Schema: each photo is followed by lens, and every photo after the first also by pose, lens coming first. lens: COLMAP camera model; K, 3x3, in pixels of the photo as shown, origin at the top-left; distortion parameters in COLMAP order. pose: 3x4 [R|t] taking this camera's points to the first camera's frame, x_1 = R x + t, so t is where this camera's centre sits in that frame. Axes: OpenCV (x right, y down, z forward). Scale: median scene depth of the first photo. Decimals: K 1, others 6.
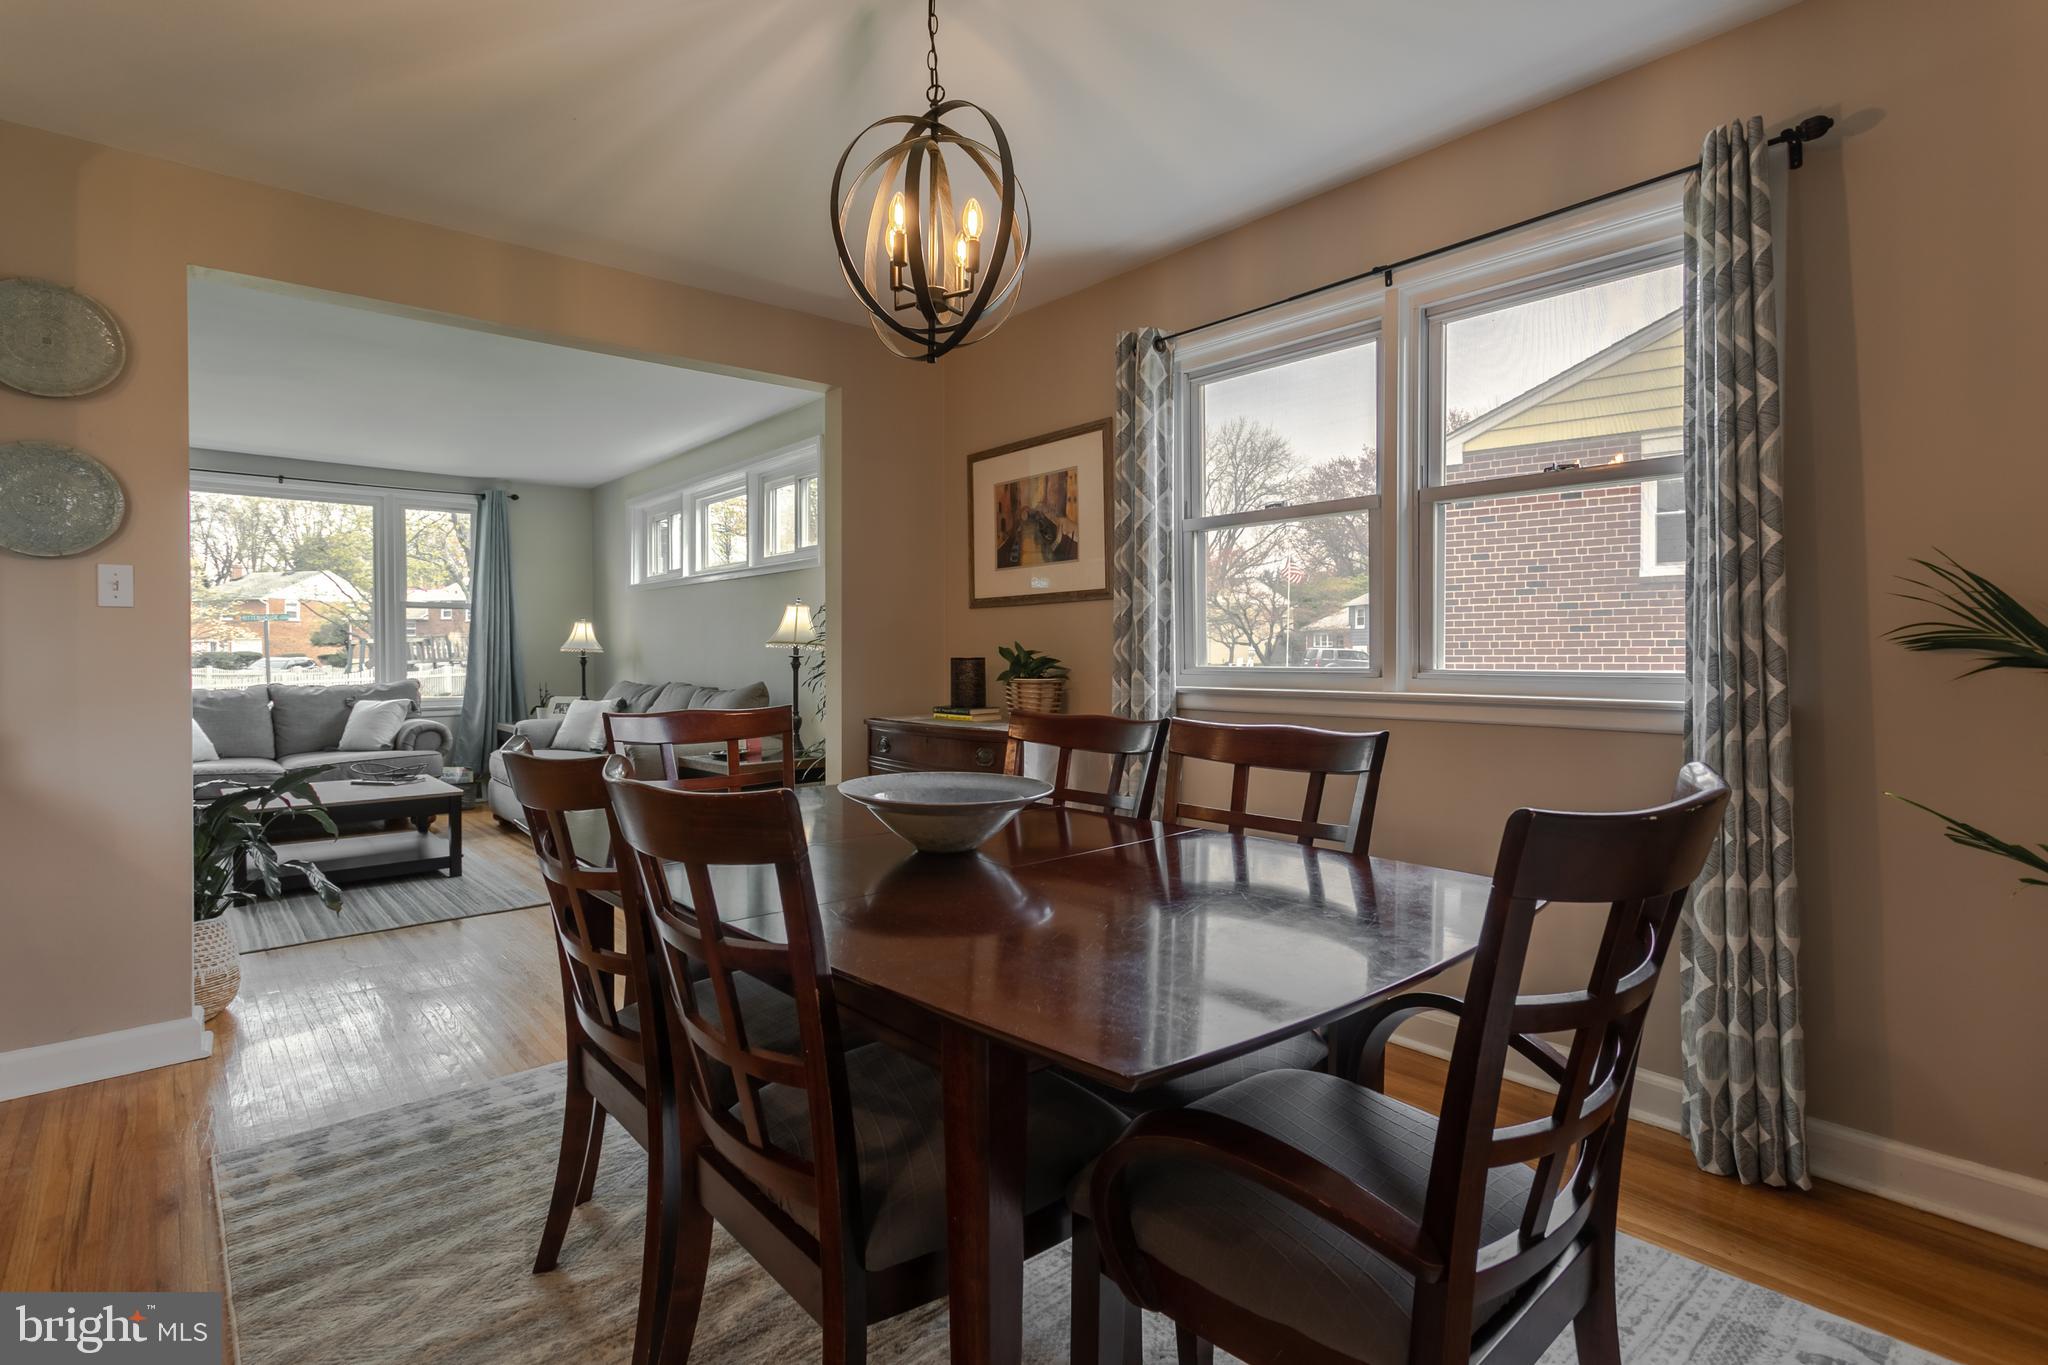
lens RADIAL K [[958.1, 0, 1024.0], [0, 958.1, 682.5], [0, 0, 1]] dist [-0.000292, -0.000131]
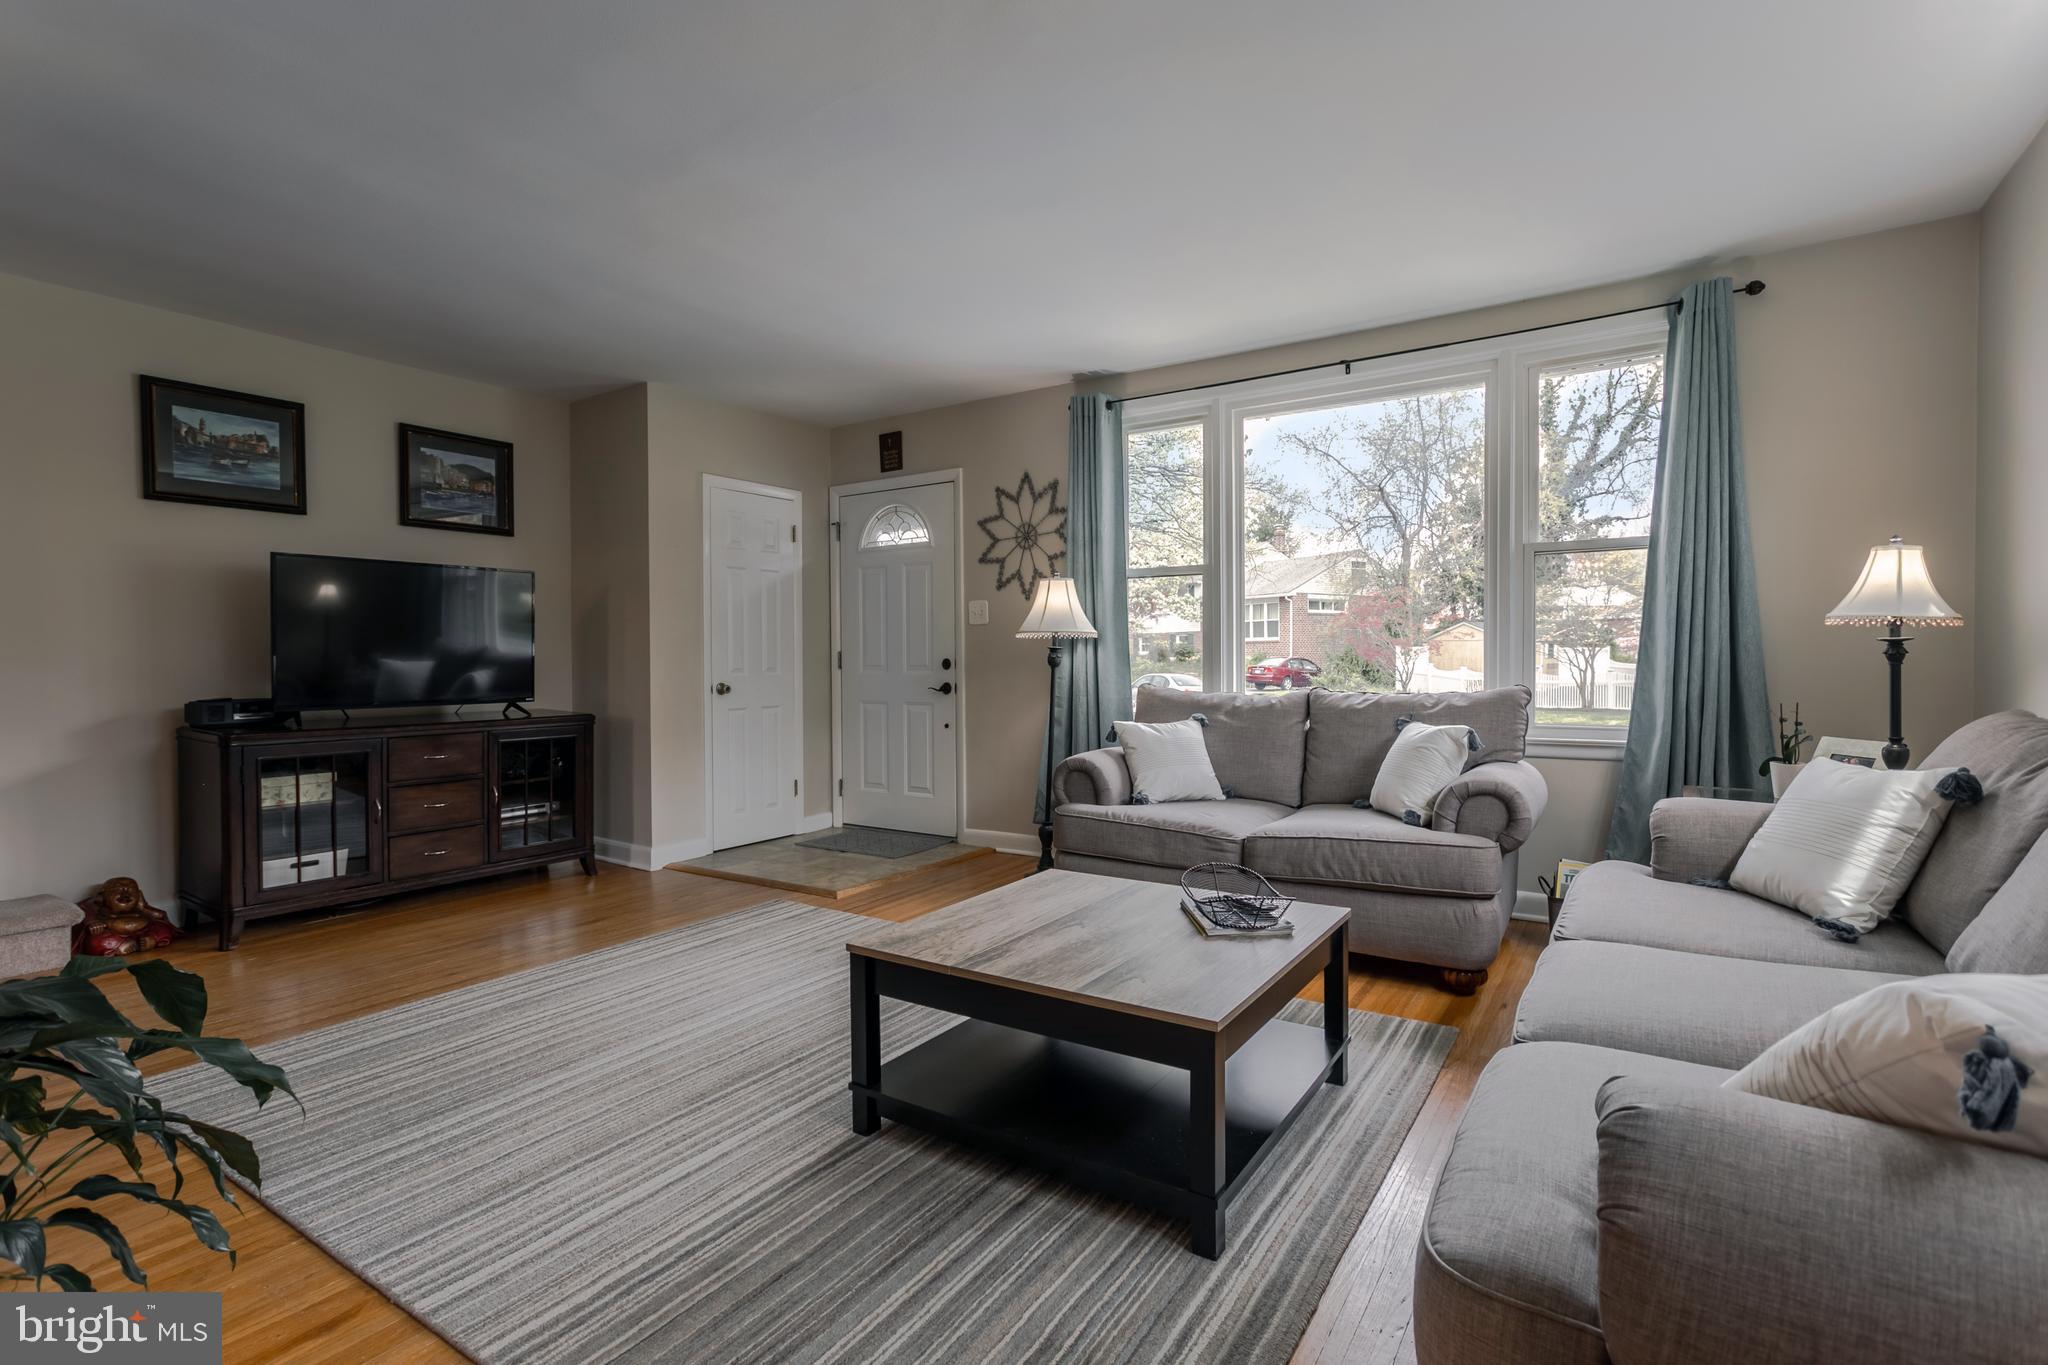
lens RADIAL K [[958.1, 0, 1024.0], [0, 958.1, 682.5], [0, 0, 1]] dist [-0.000292, -0.000131]
pose [[0.264185, 0.022976, -0.964198, -0.194782], [-0.017423, 0.999667, 0.019047, -0.011077], [0.964315, 0.011767, 0.264497, 0.583892]]
